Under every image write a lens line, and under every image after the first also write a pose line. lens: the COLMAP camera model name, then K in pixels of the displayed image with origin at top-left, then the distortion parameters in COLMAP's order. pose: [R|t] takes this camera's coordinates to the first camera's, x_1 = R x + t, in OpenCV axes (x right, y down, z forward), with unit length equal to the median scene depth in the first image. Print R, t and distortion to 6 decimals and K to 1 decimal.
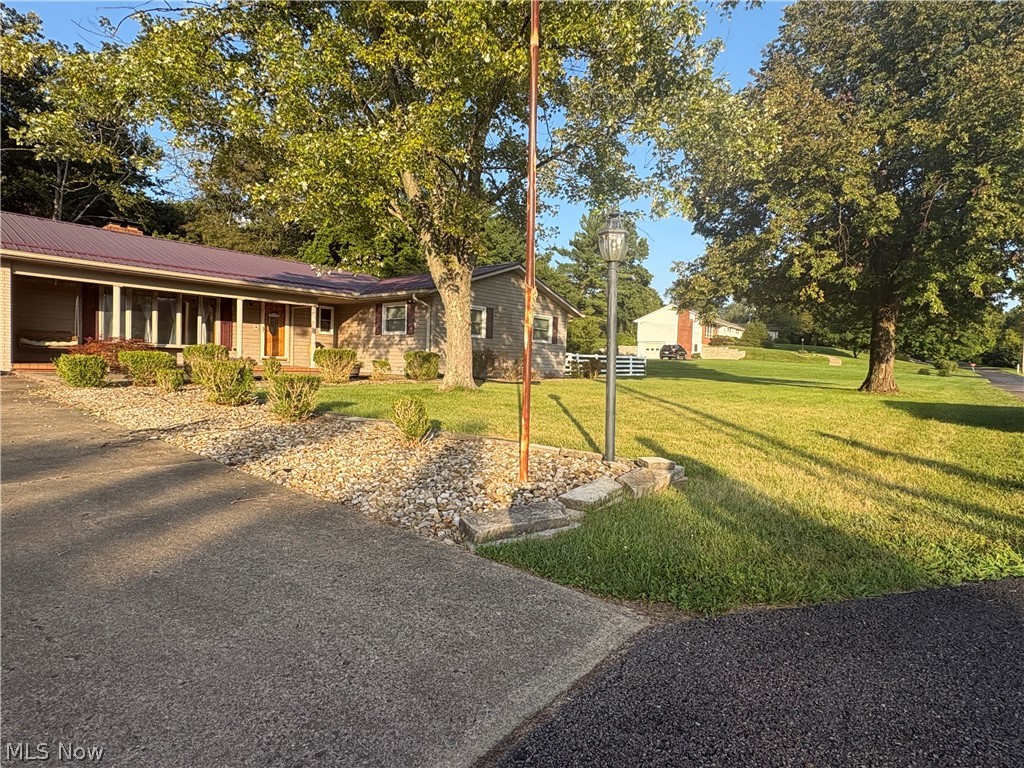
lens RADIAL K [[555.4, 0, 509.6], [0, 555.4, 383.5], [0, 0, 1]] dist [0.000719, 0.003108]
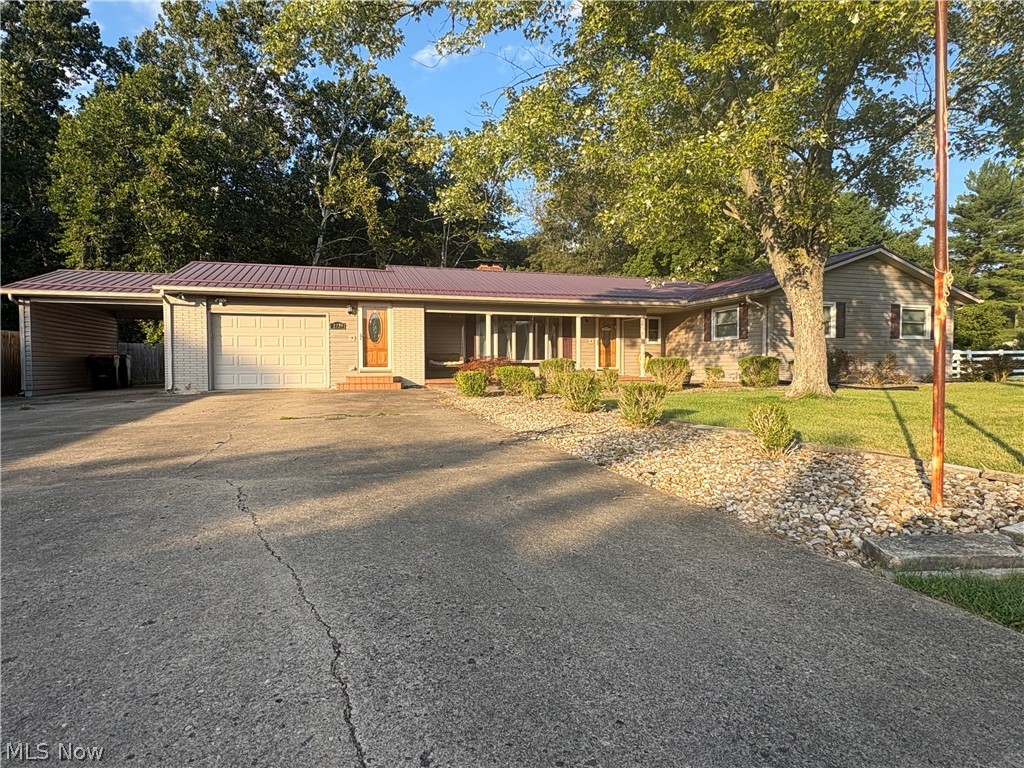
lens RADIAL K [[555.4, 0, 506.4], [0, 555.4, 381.7], [0, 0, 1]] dist [0.000719, 0.003108]
pose [[0.843457, -0.021311, -0.536774, -0.026352], [0.011266, 0.999695, -0.021988, 0.000956], [0.537079, 0.012498, 0.843439, -0.018295]]
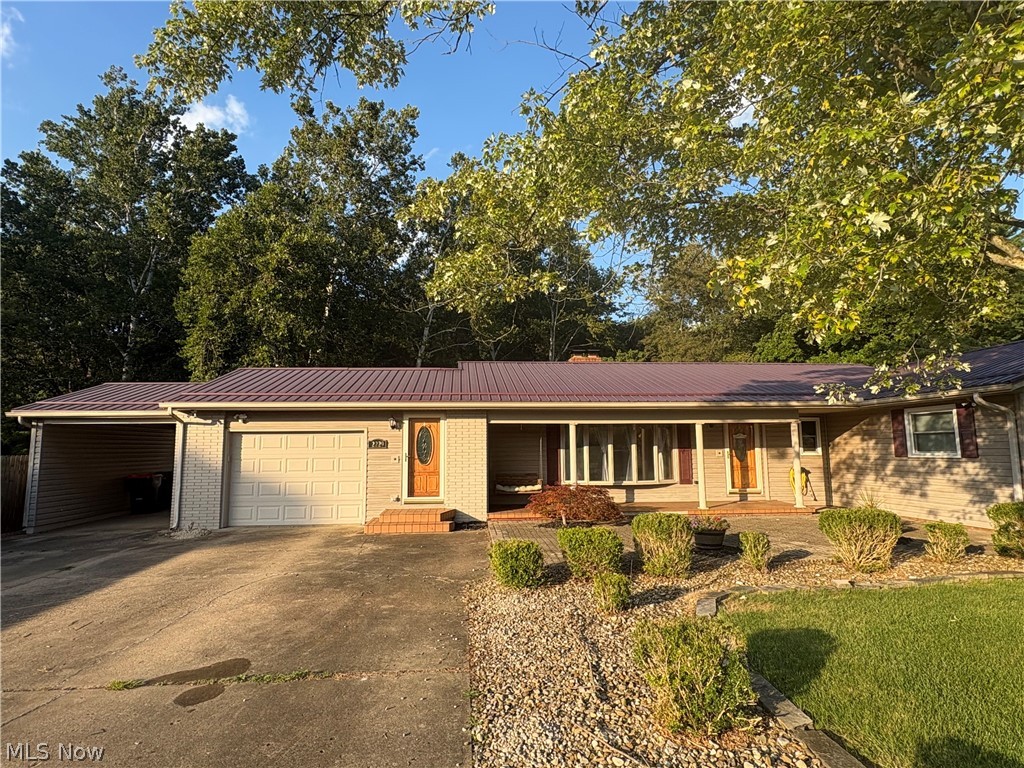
lens RADIAL K [[555.4, 0, 503.1], [0, 555.4, 385.1], [0, 0, 1]] dist [0.000719, 0.003108]
pose [[0.705278, -0.118850, -0.698898, -0.207128], [0.004210, 0.986532, -0.163514, -0.136814], [0.708919, 0.112381, 0.696279, 0.412716]]
